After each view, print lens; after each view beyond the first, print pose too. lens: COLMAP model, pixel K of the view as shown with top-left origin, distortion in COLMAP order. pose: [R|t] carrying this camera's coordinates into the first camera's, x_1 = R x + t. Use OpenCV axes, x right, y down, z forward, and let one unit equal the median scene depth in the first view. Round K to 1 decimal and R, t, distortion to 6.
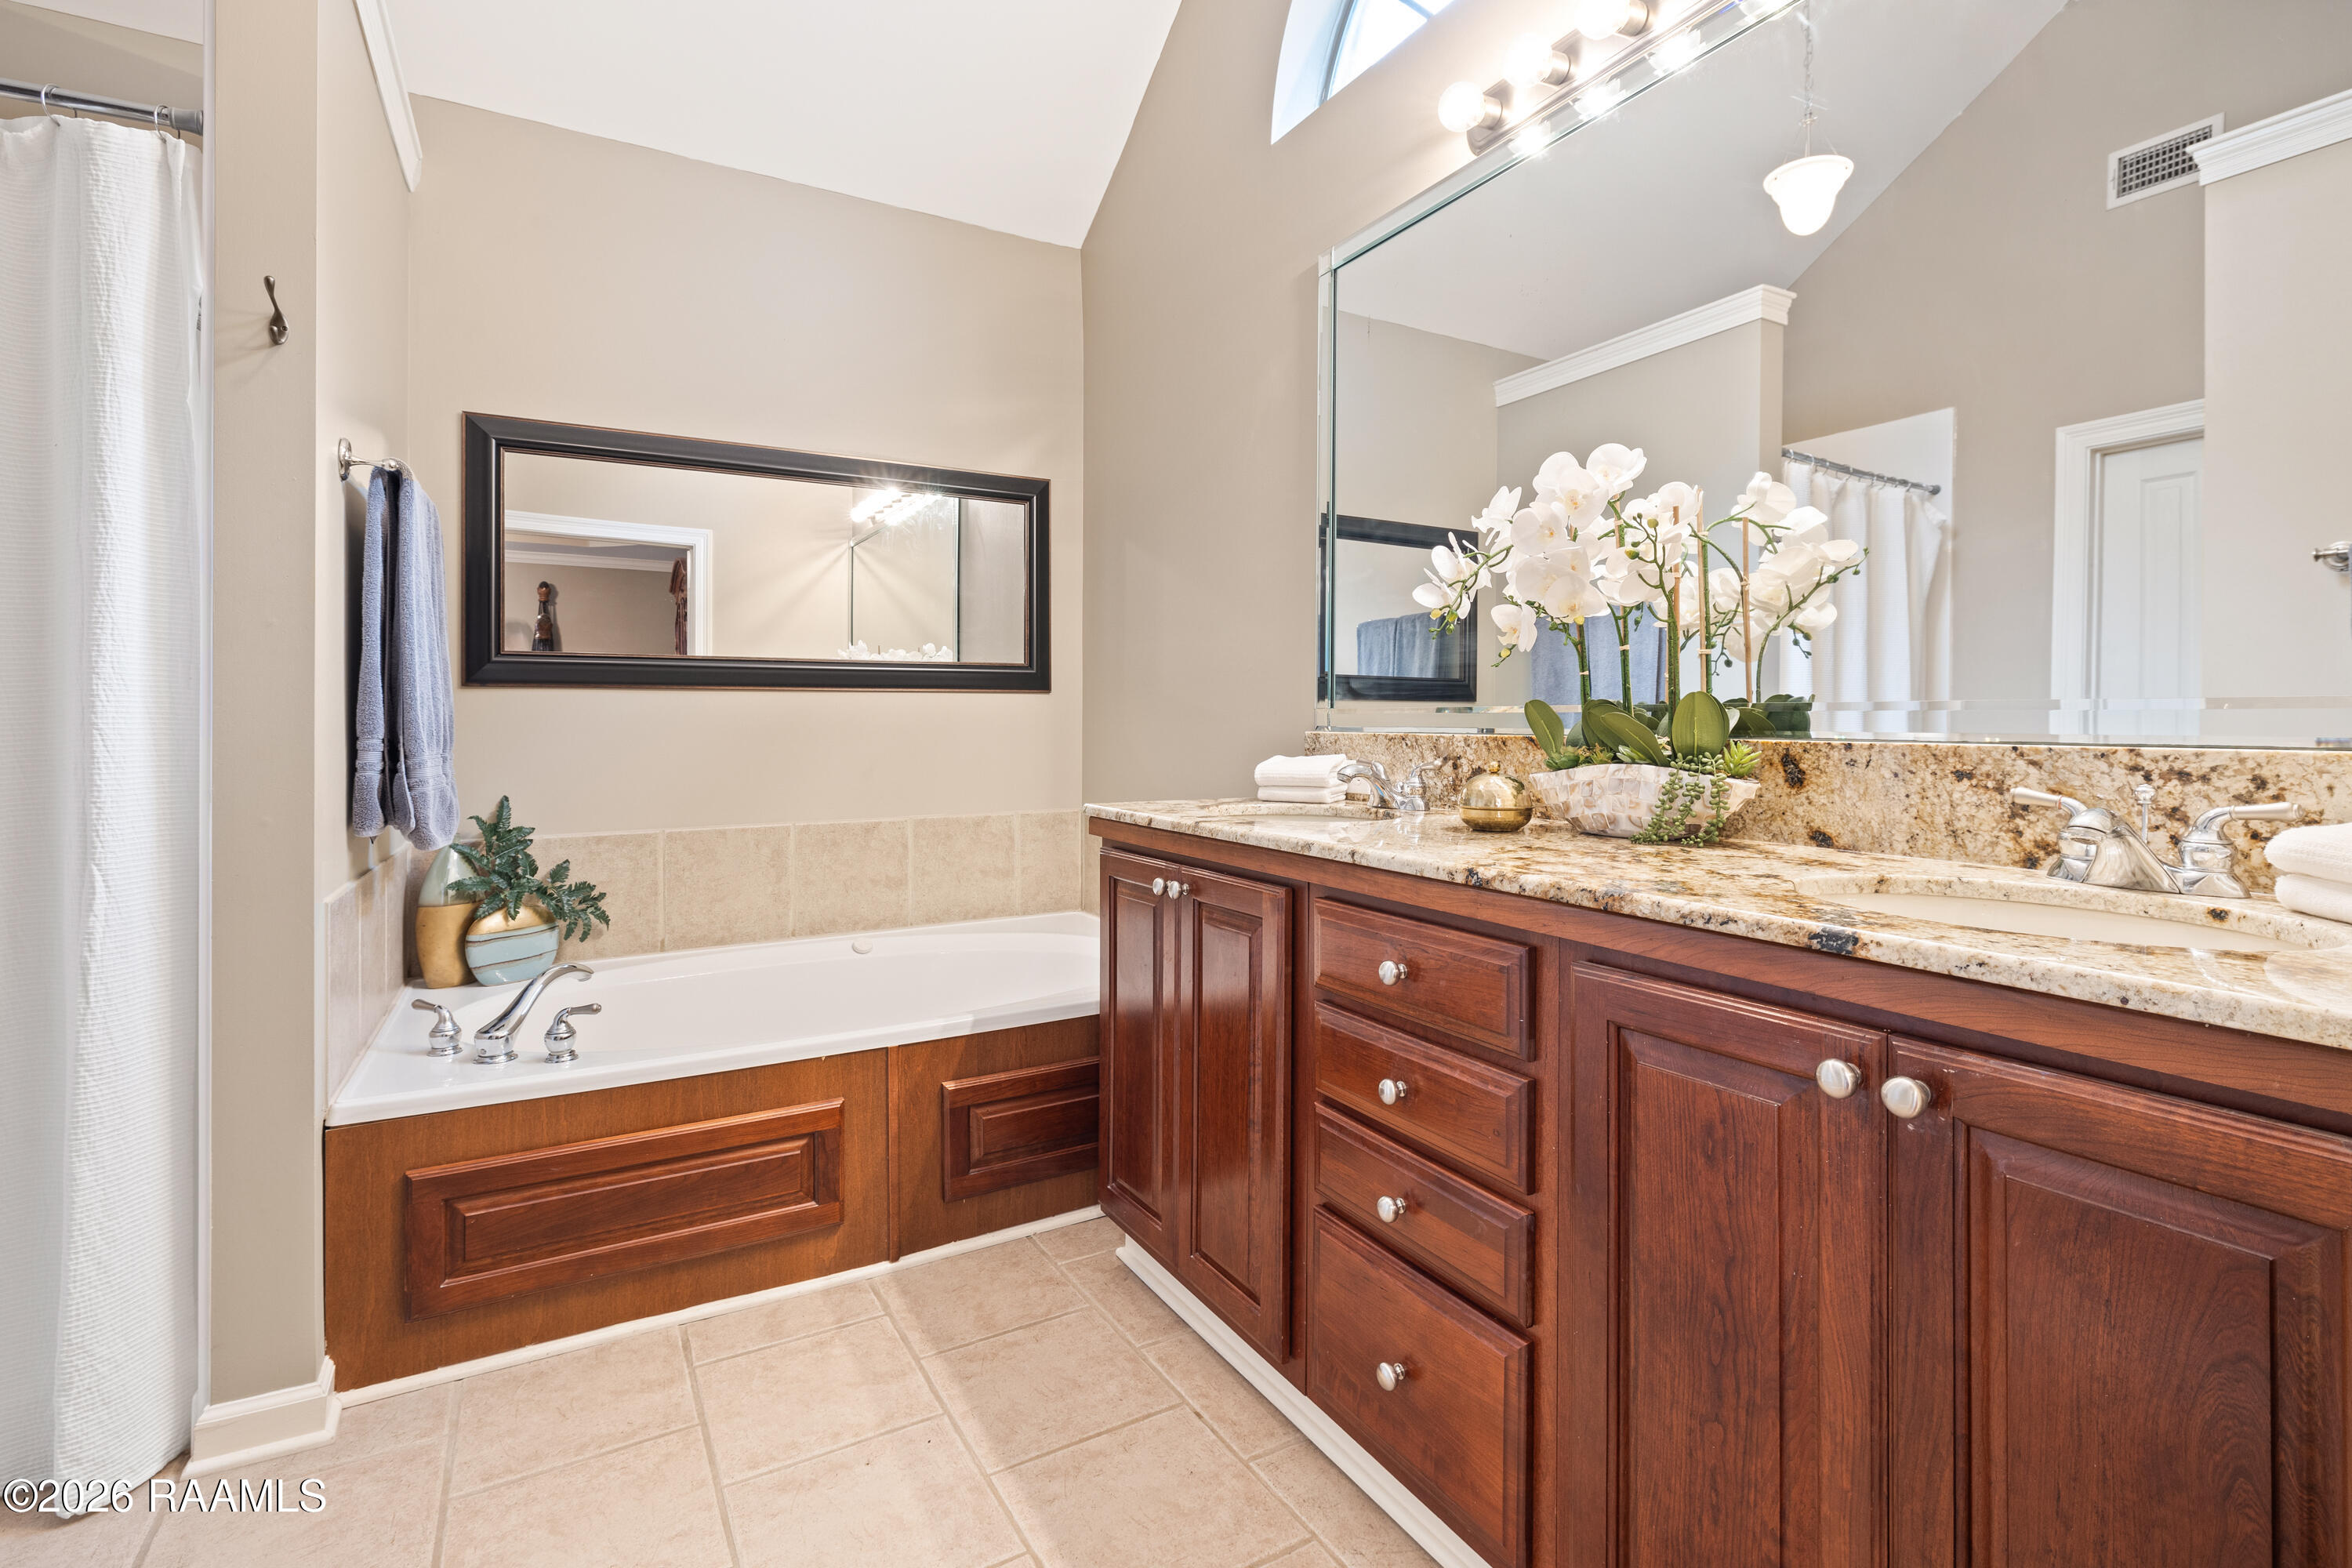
lens RADIAL K [[1083.9, 0, 1174.7], [0, 1083.9, 730.7], [0, 0, 1]] dist [0.001053, 0.000044]
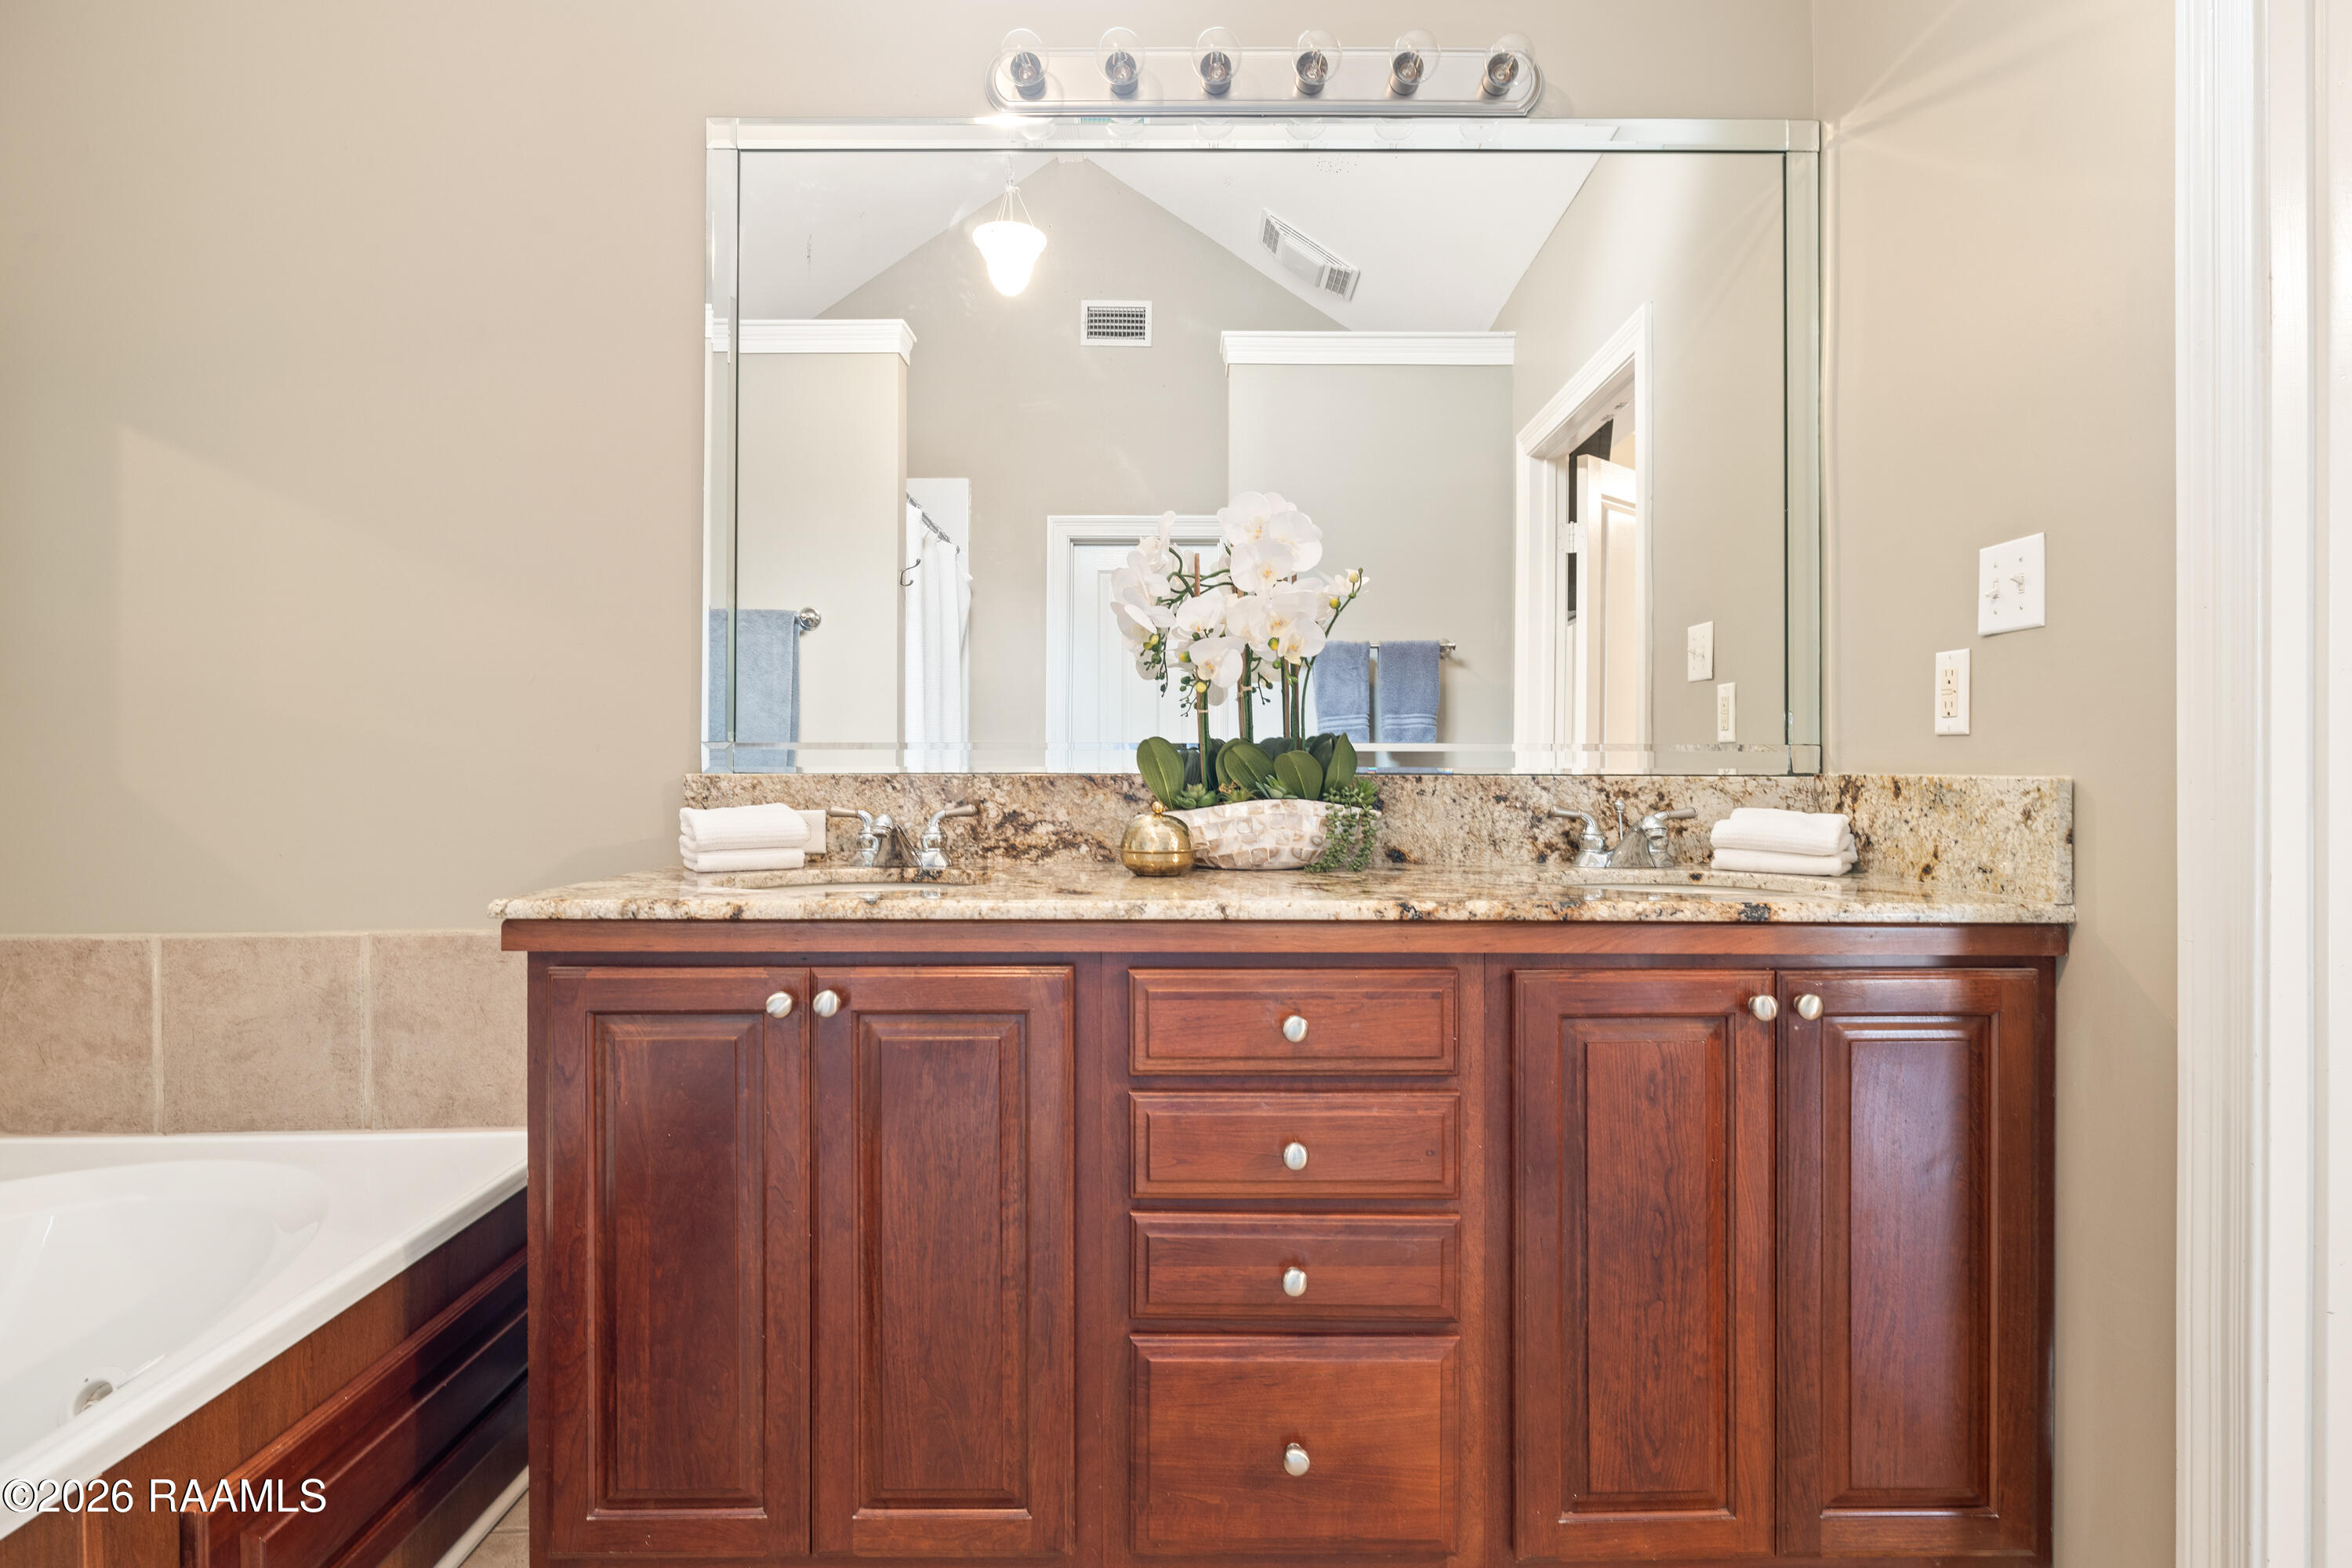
lens RADIAL K [[1216.2, 0, 1176.0], [0, 1216.2, 784.0], [0, 0, 1]] dist [0.000115, 0.000432]
pose [[0.487939, -0.016098, 0.872729, -0.823294], [0.007339, 0.999870, 0.014340, -0.002538], [-0.872847, -0.000593, 0.487994, 0.631327]]
